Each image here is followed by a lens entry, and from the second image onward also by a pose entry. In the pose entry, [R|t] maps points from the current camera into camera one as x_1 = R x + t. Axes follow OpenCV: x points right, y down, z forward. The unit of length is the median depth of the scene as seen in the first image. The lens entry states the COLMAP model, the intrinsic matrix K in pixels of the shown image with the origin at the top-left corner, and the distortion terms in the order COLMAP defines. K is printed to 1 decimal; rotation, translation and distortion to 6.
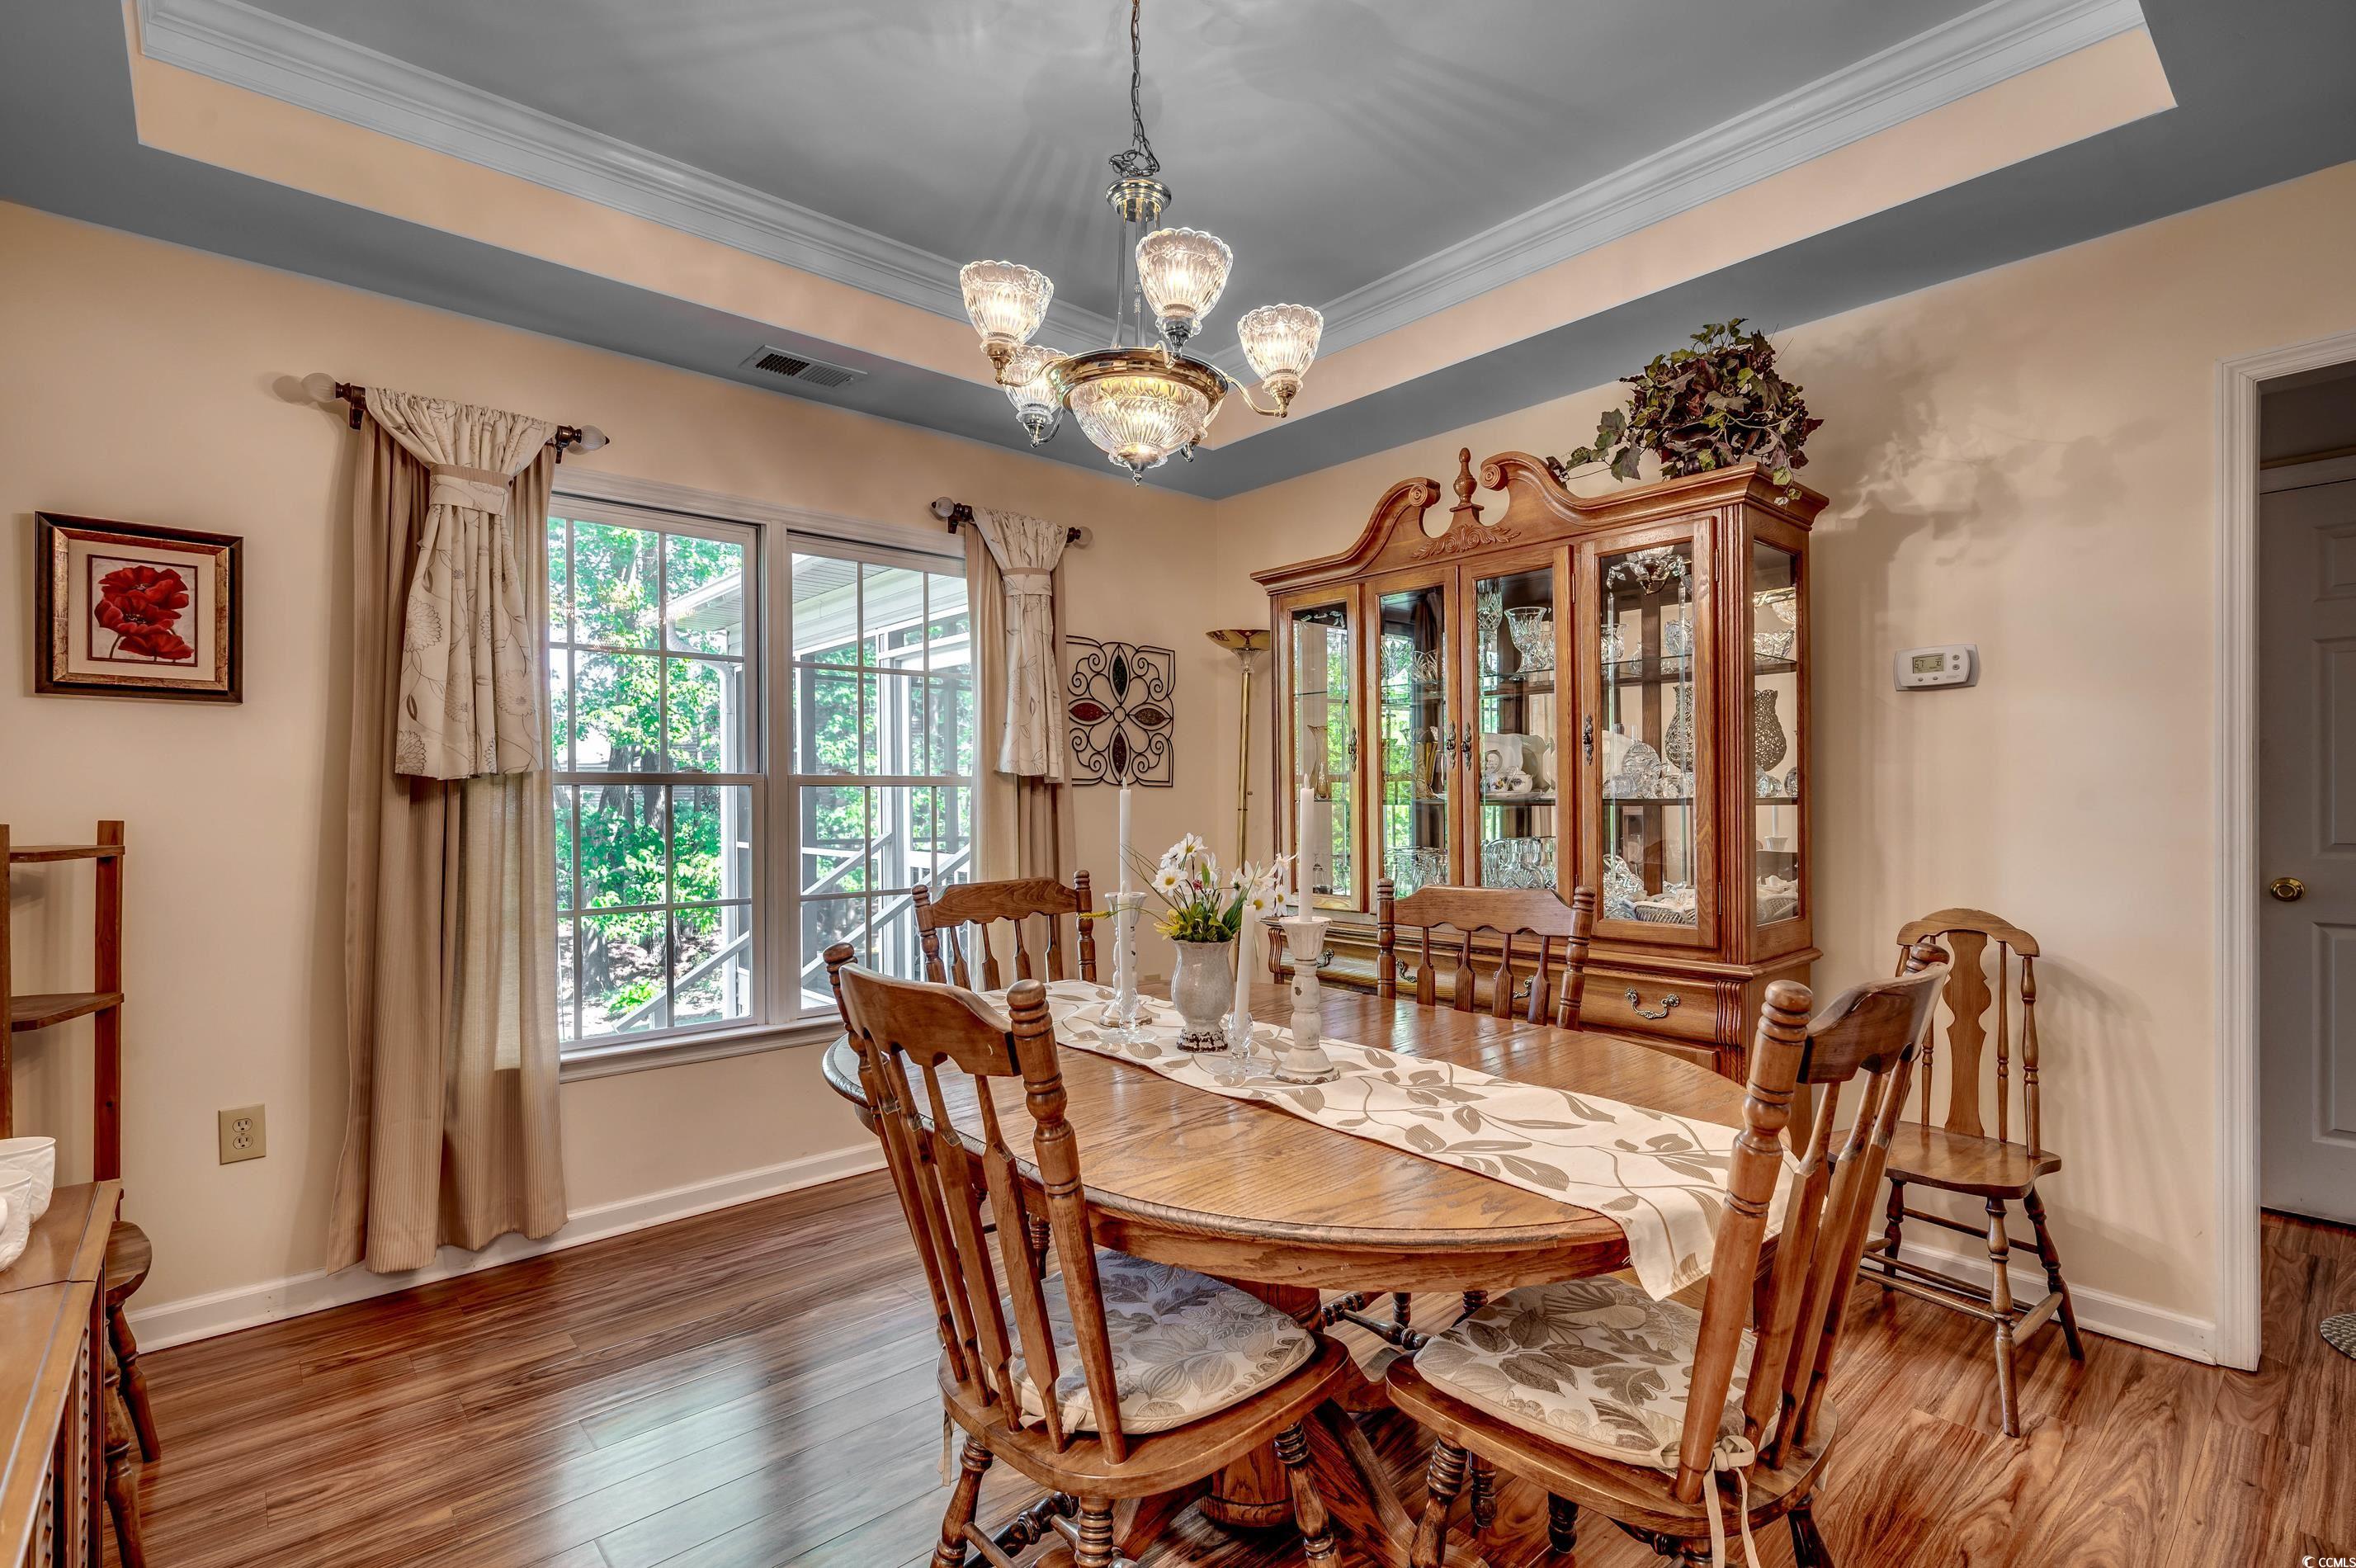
lens RADIAL K [[1065.6, 0, 1175.8], [0, 1065.6, 796.8], [0, 0, 1]] dist [-0.000297, -0.000086]
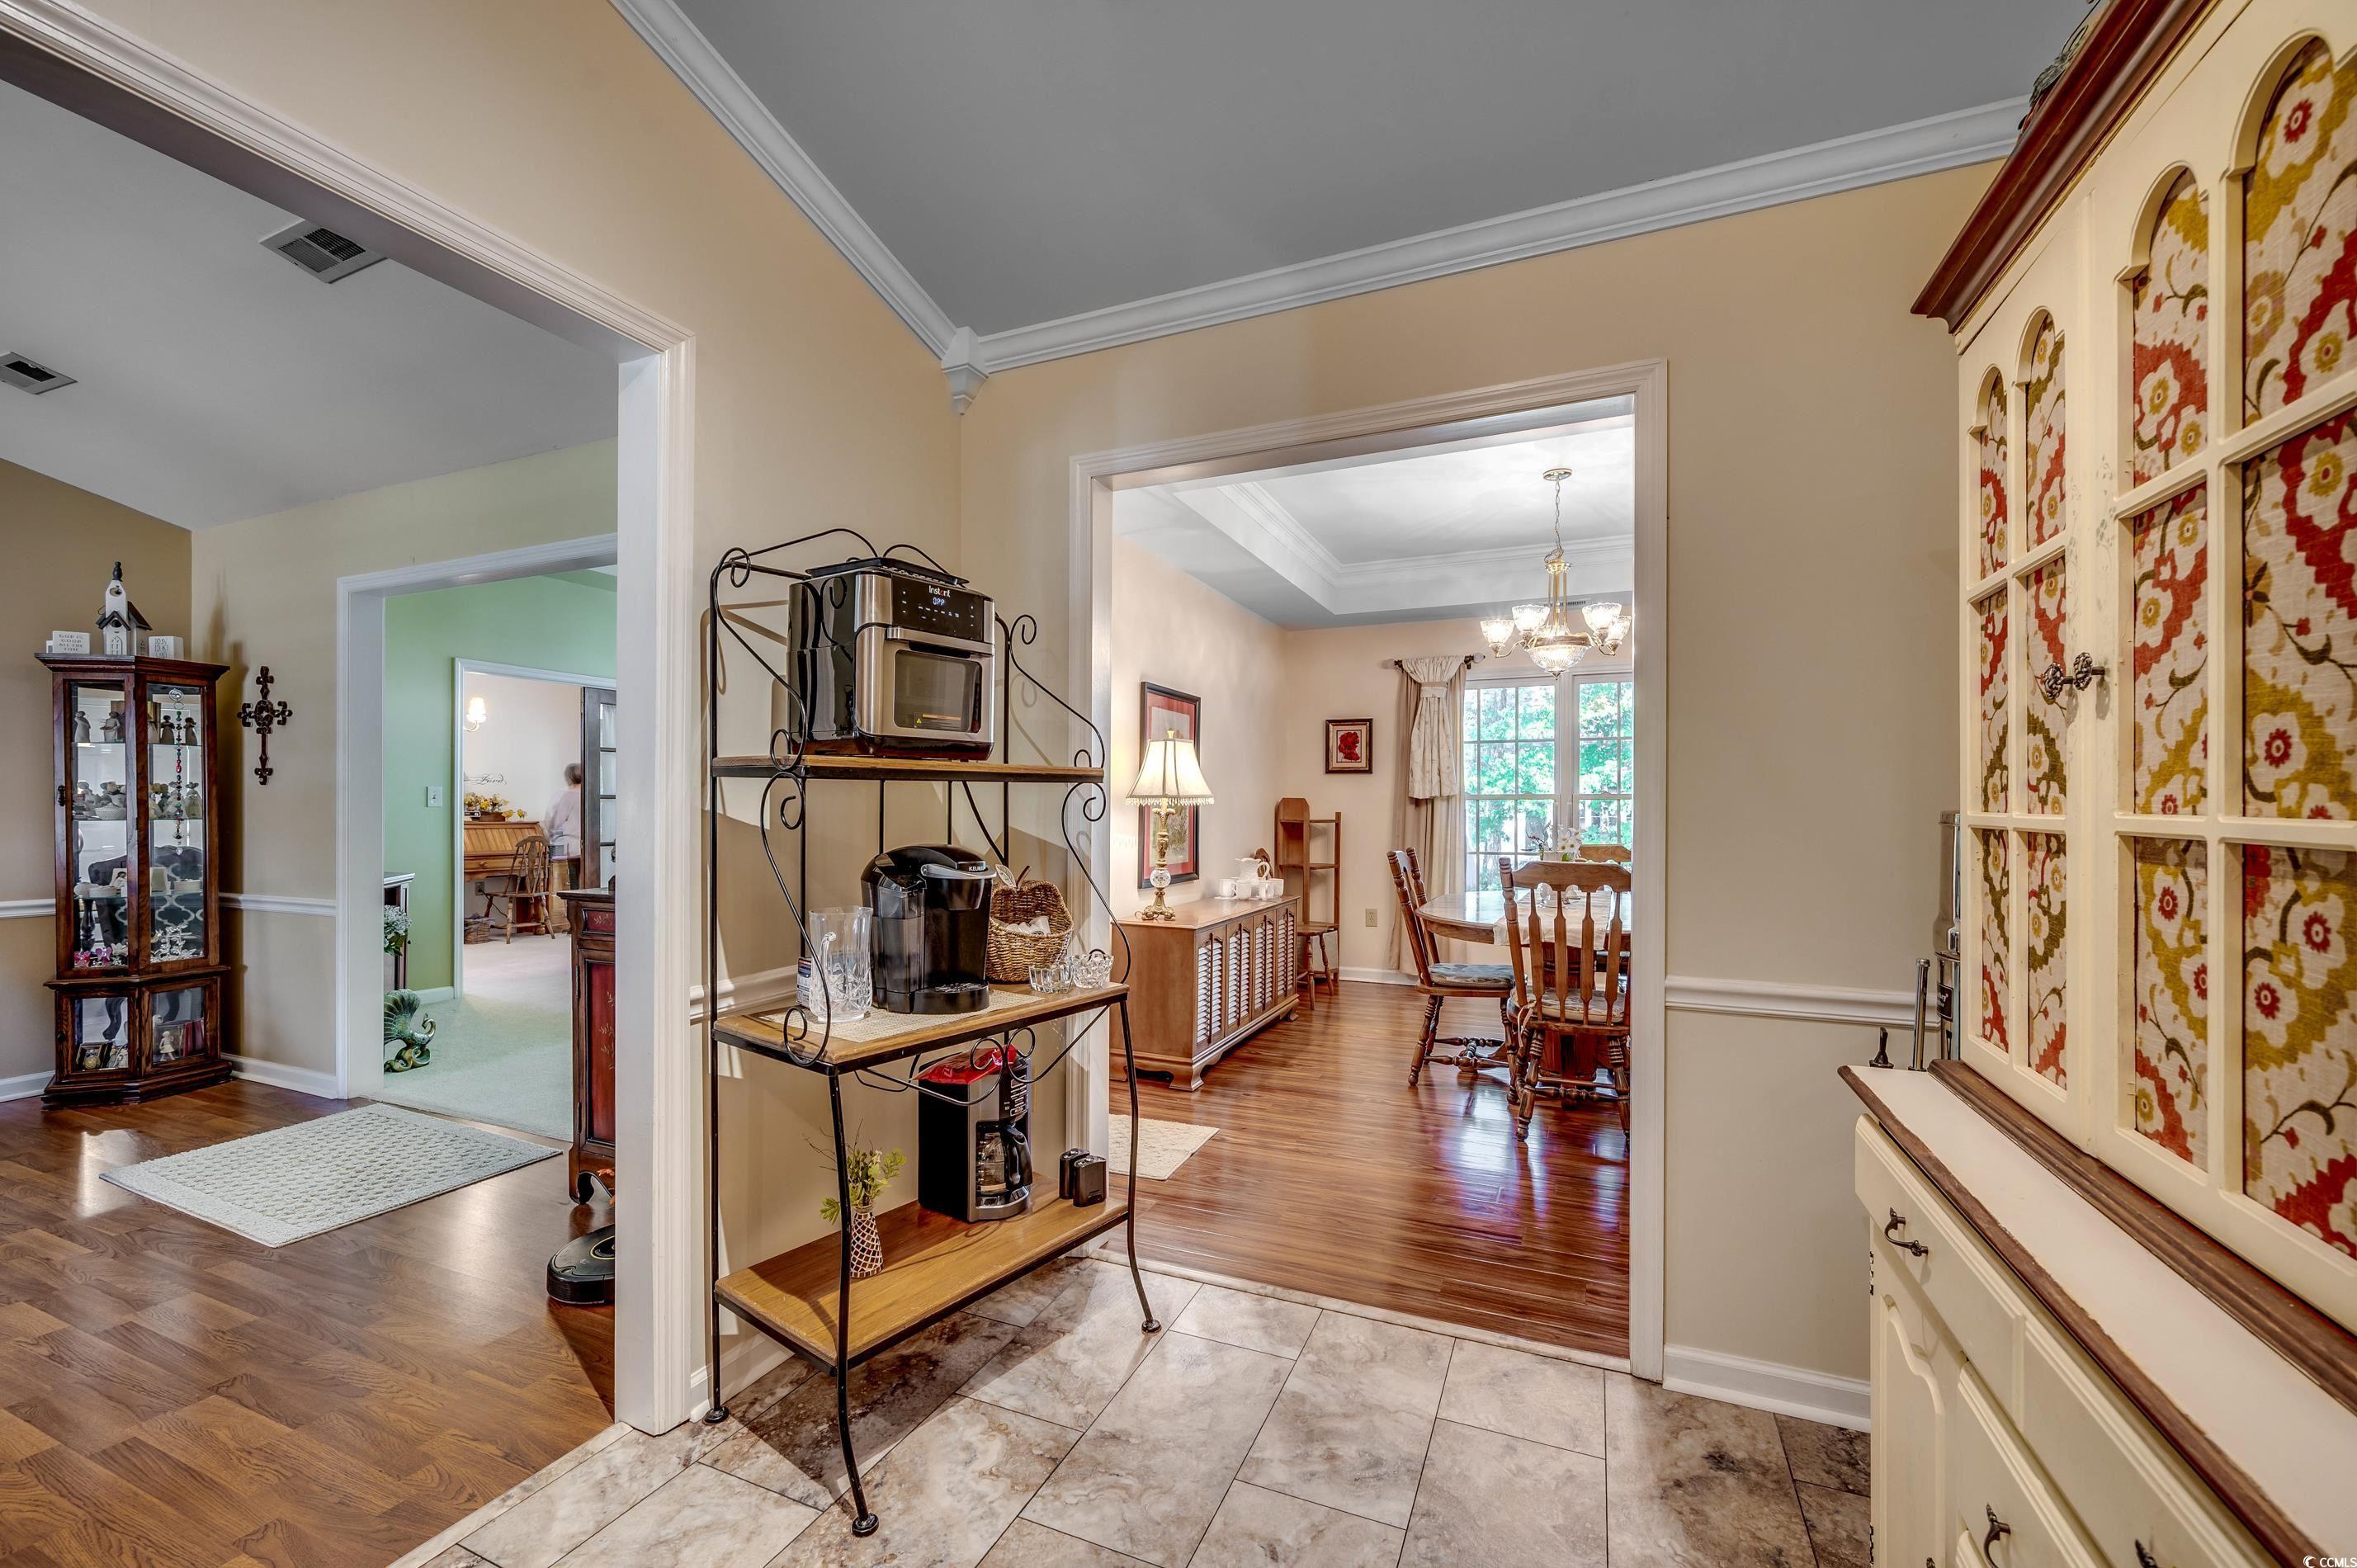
lens RADIAL K [[961.8, 0, 1176.9], [0, 961.8, 796.3], [0, 0, 1]] dist [0.000453, 0.000035]
pose [[0.428916, 0.000274, -0.903345, 1.296200], [0.001707, 0.999998, 0.001114, -0.027187], [0.903343, -0.002020, 0.428914, -0.638663]]
